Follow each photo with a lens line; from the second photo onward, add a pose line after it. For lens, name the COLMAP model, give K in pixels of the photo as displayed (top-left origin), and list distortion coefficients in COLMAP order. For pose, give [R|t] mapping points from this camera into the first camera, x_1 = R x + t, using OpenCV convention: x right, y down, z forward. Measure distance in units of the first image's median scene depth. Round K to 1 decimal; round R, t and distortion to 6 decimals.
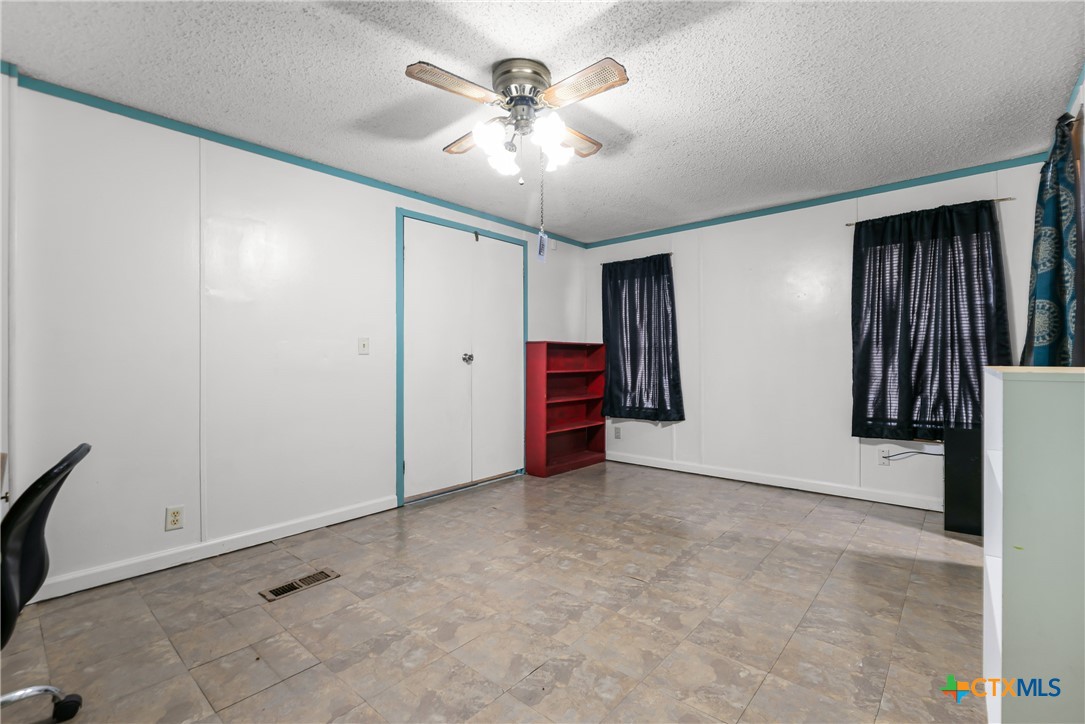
lens RADIAL K [[485.8, 0, 539.9], [0, 485.8, 358.7], [0, 0, 1]] dist [-0.001284, -0.000030]
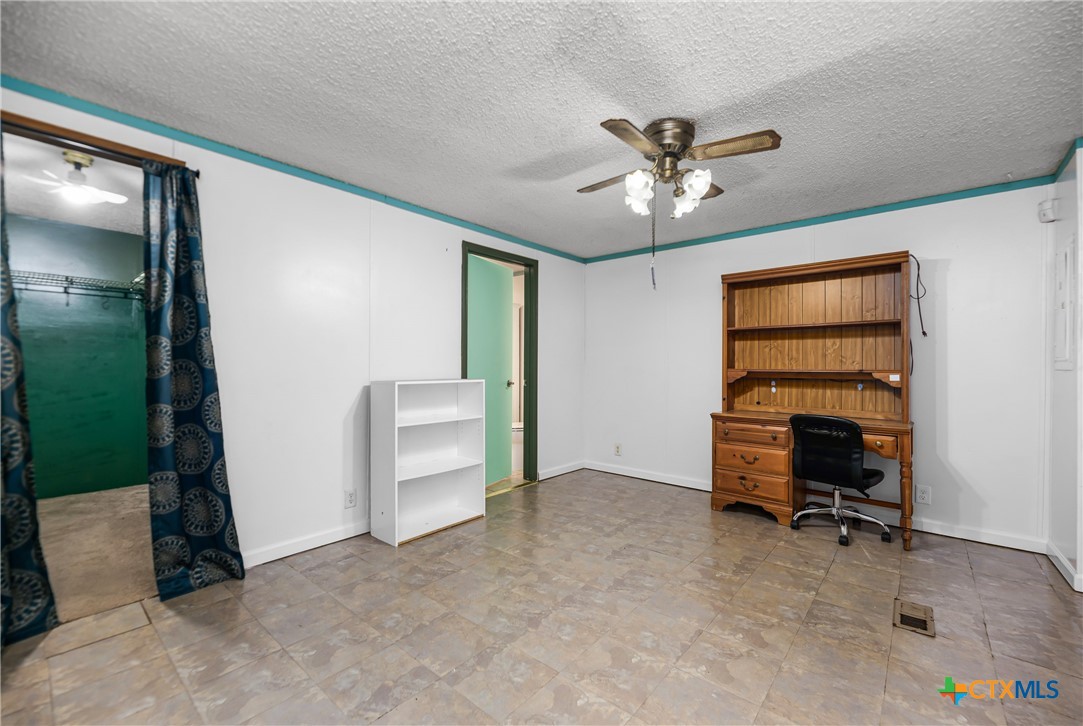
lens RADIAL K [[431.4, 0, 542.6], [0, 431.4, 362.5], [0, 0, 1]] dist [0.000373, -0.000048]
pose [[-0.999121, -0.000877, -0.041902, 0.307699], [-0.000472, 0.999953, -0.009692, -0.031639], [0.041908, -0.009663, -0.999075, 2.052547]]
